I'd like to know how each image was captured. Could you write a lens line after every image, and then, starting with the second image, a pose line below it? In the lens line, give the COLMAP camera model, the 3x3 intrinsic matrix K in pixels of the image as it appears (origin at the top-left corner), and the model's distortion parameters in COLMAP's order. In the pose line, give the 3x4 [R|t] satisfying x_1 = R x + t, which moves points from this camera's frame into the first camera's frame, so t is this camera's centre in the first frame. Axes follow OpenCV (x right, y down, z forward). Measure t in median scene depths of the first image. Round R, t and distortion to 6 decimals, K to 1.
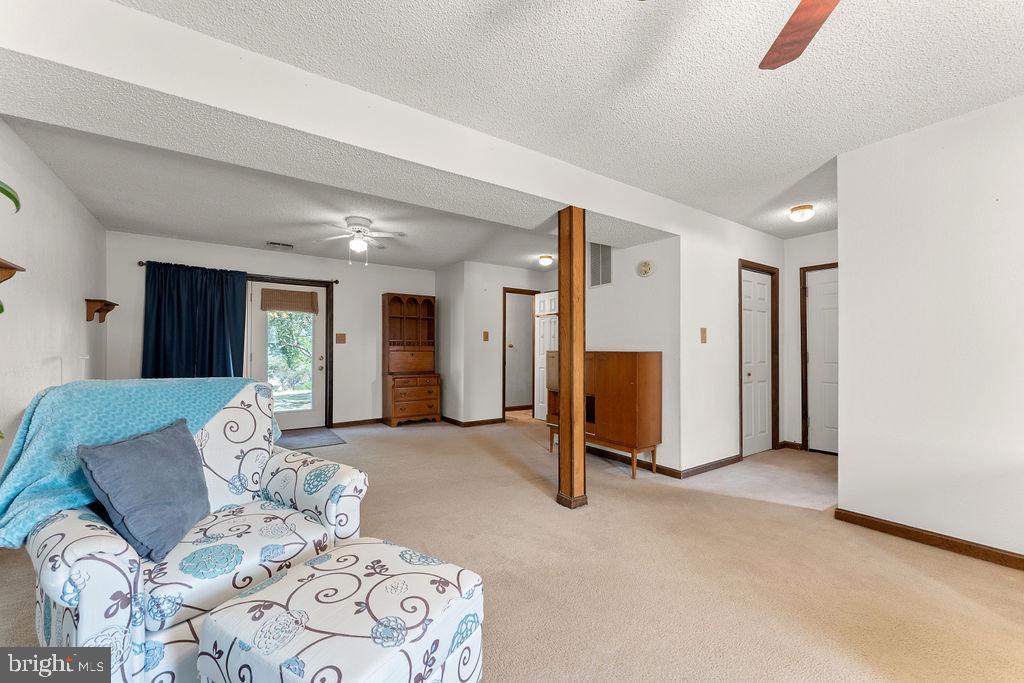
lens RADIAL K [[413.3, 0, 509.1], [0, 413.3, 346.7], [0, 0, 1]] dist [0.001934, -0.000243]
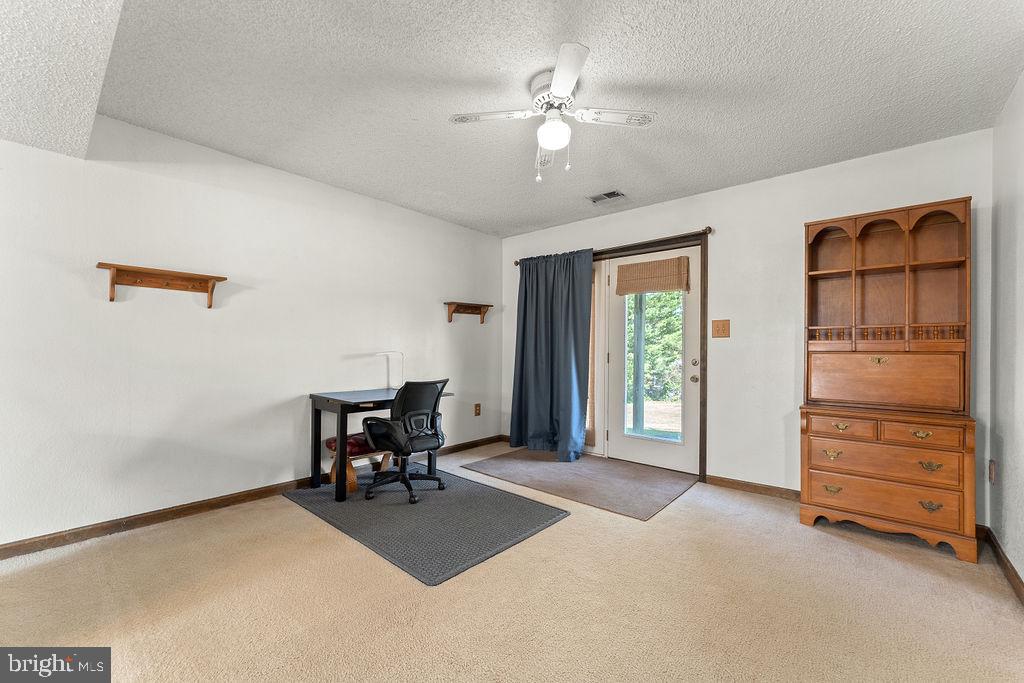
lens RADIAL K [[413.3, 0, 520.6], [0, 413.3, 349.8], [0, 0, 1]] dist [0.001934, -0.000243]
pose [[0.254812, 0.002771, -0.966987, 0.071236], [0.002523, 0.999991, 0.003530, 0.006276], [0.966987, -0.003340, 0.254803, 0.593788]]
